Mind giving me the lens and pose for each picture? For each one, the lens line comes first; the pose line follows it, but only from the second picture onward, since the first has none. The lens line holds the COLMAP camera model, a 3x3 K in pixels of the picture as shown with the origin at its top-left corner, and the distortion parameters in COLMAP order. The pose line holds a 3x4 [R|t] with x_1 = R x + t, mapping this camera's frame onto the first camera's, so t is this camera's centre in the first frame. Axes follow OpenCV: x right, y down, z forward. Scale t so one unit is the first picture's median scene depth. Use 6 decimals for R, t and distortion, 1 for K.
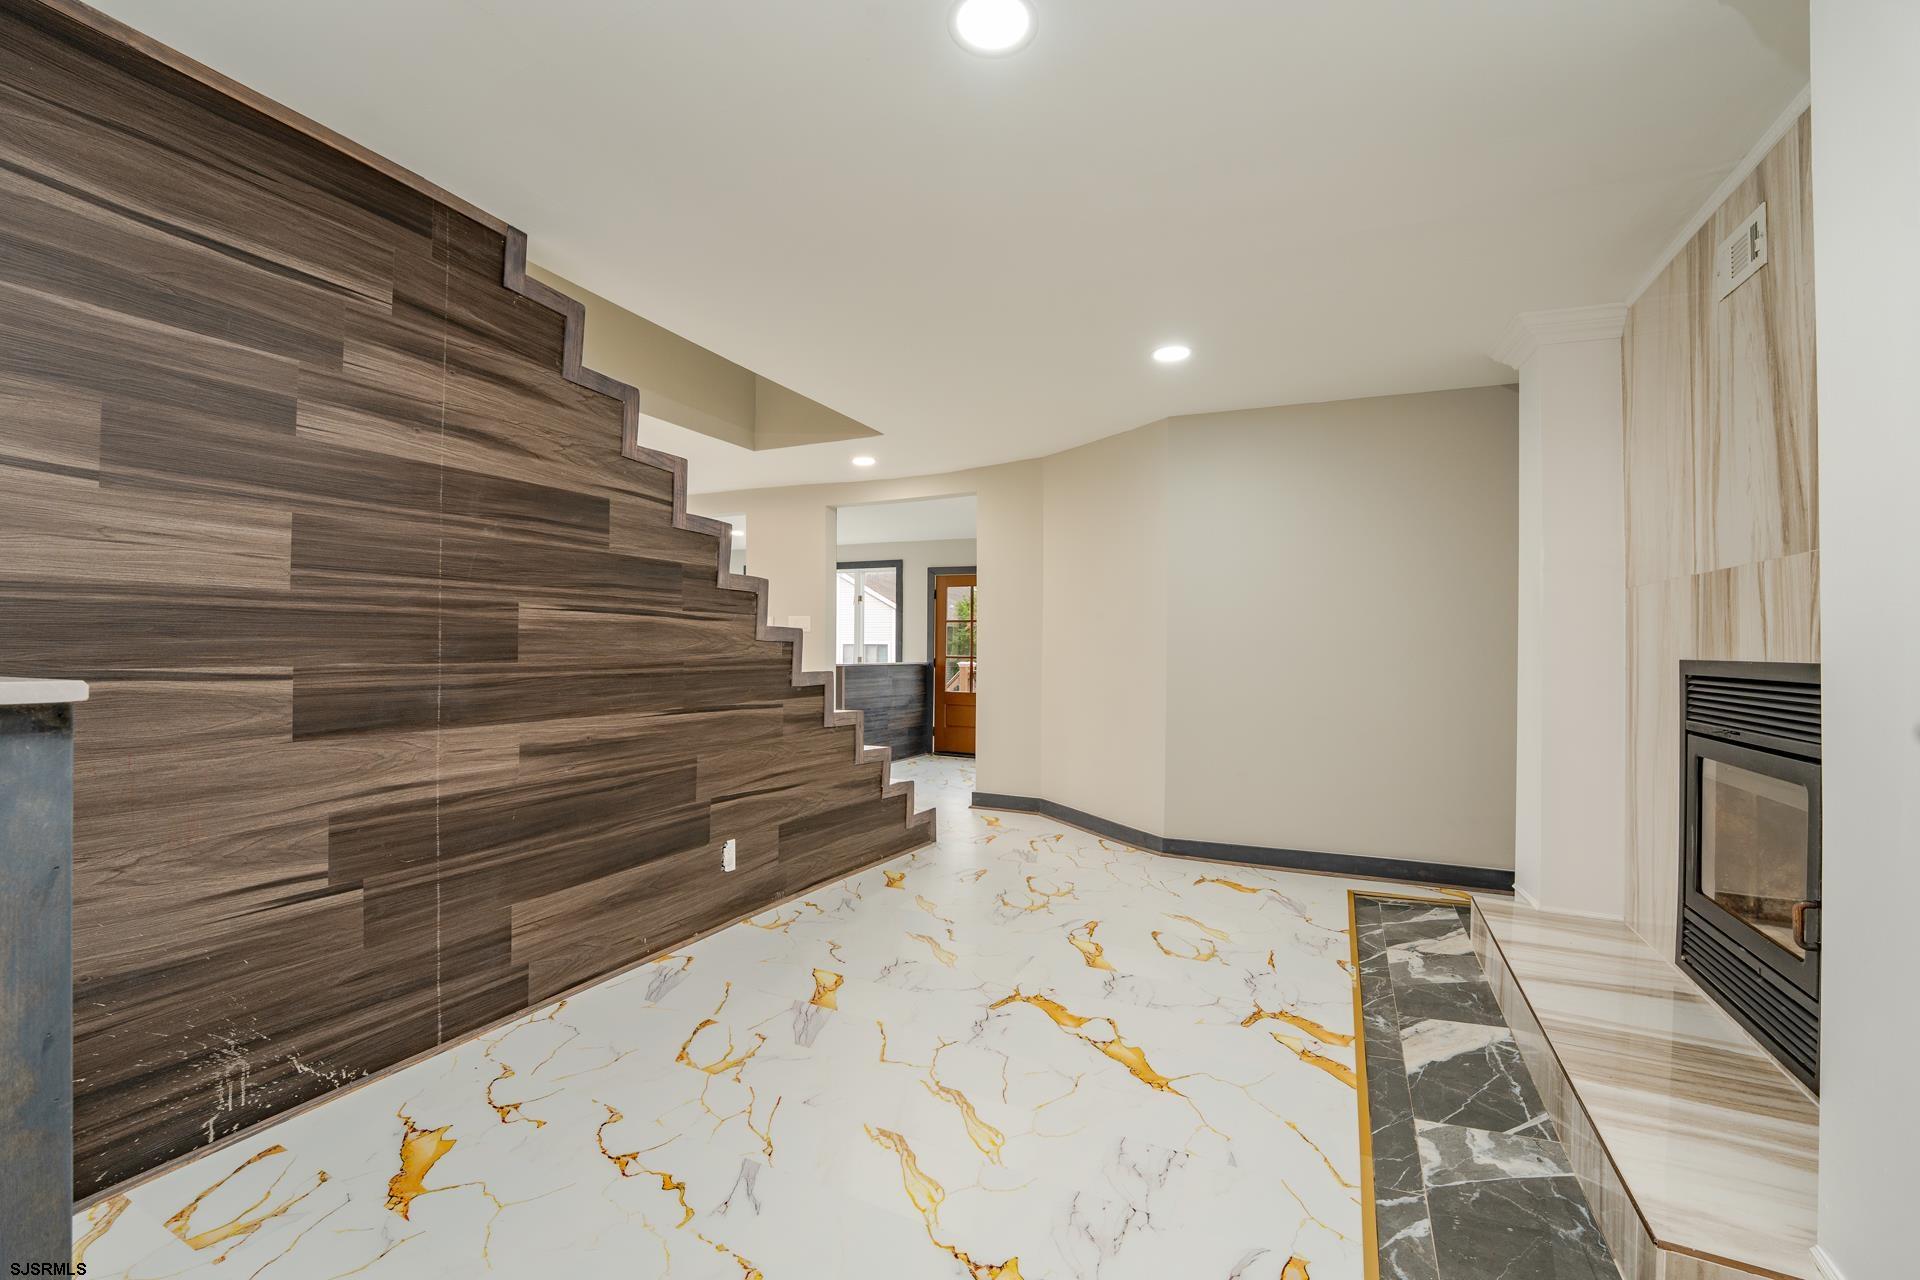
lens RADIAL K [[786.9, 0, 961.7], [0, 786.9, 639.8], [0, 0, 1]] dist [-0.018397, 0.000792]
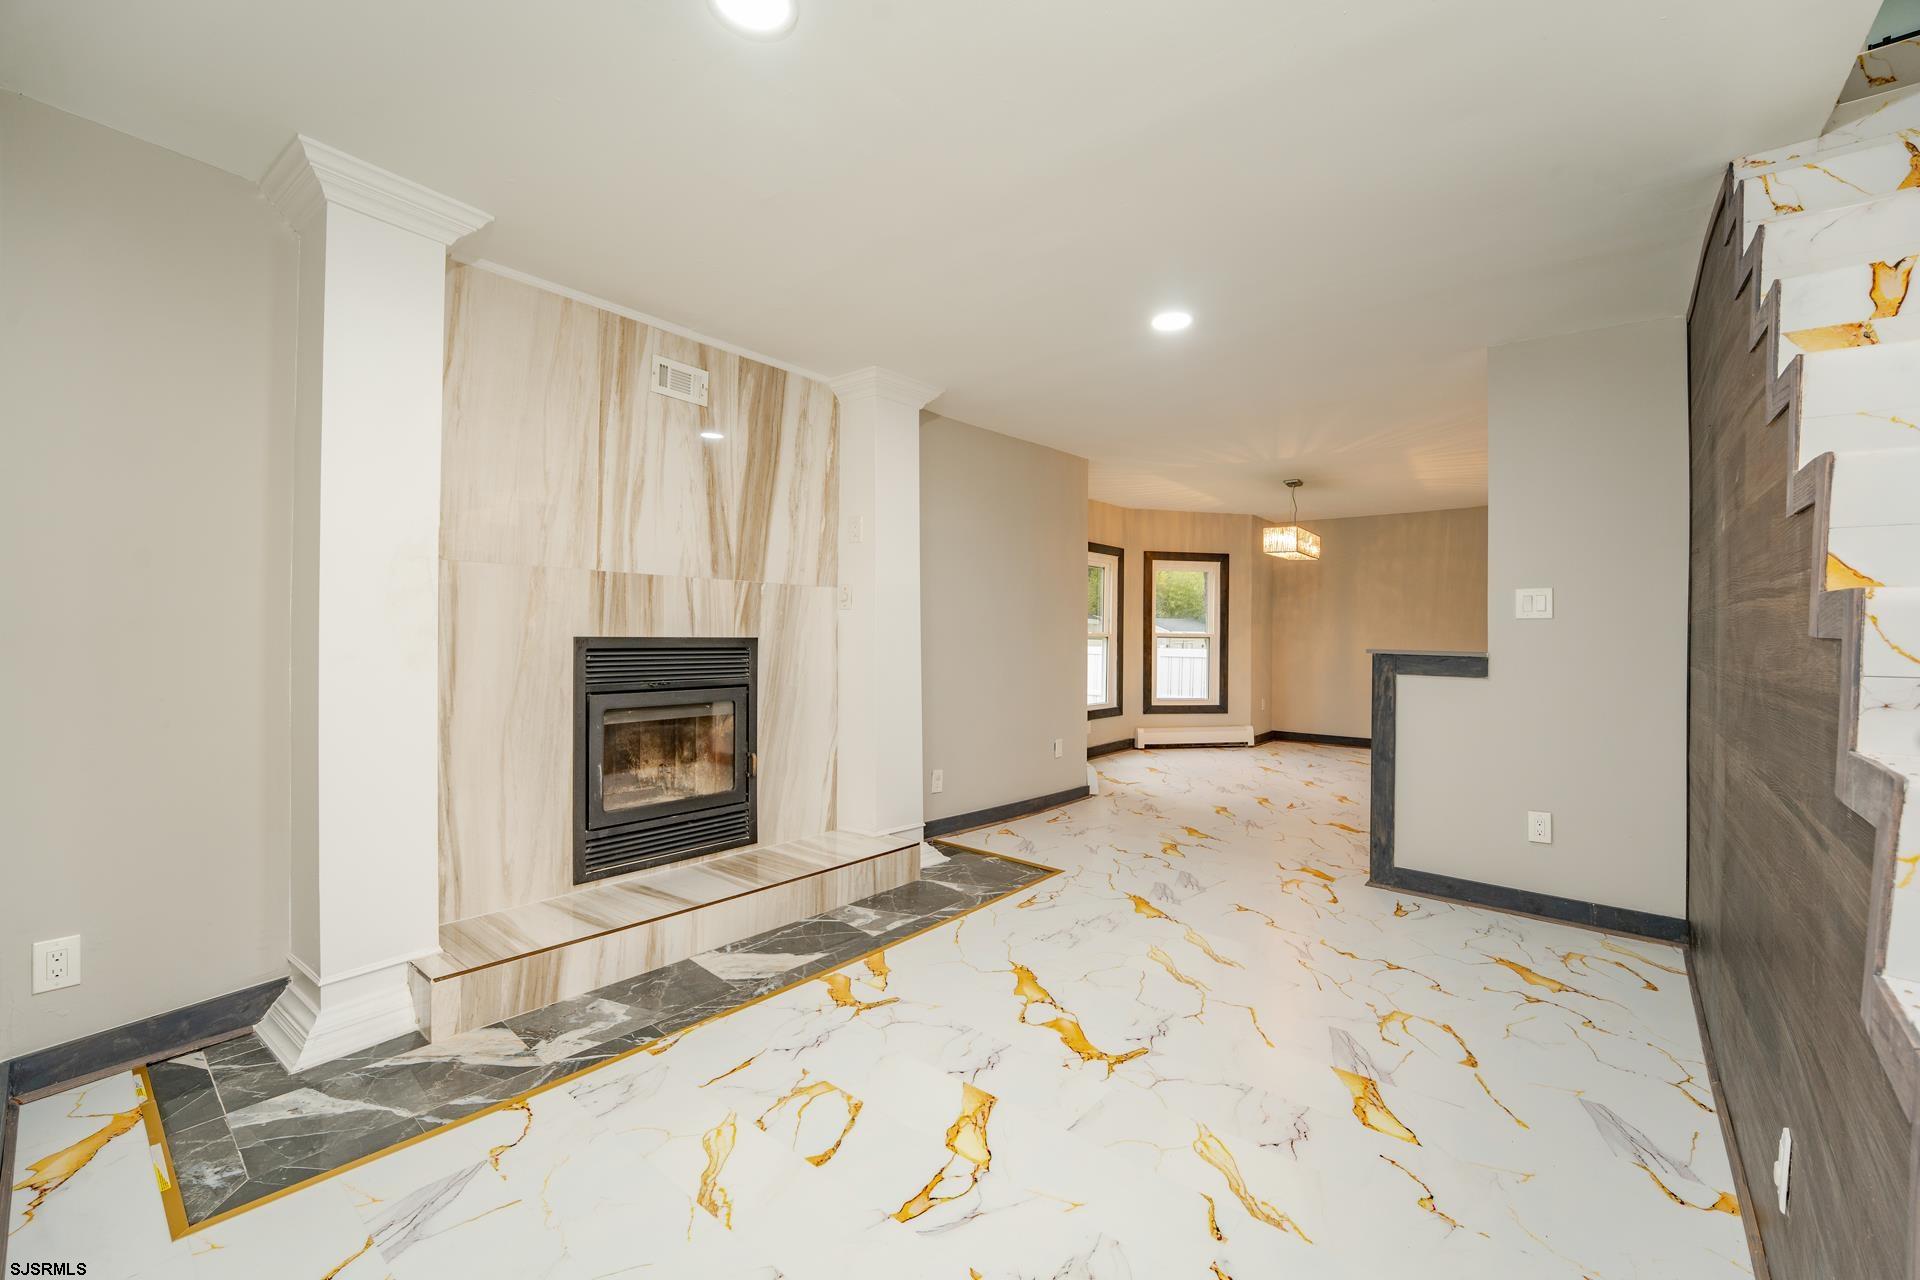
lens RADIAL K [[786.9, 0, 962.8], [0, 786.9, 636.8], [0, 0, 1]] dist [-0.018397, 0.000792]
pose [[-0.970961, -0.023019, 0.238128, 0.040288], [-0.024145, 0.999707, -0.001812, 0.013201], [-0.238017, -0.007509, -0.971232, 1.952929]]
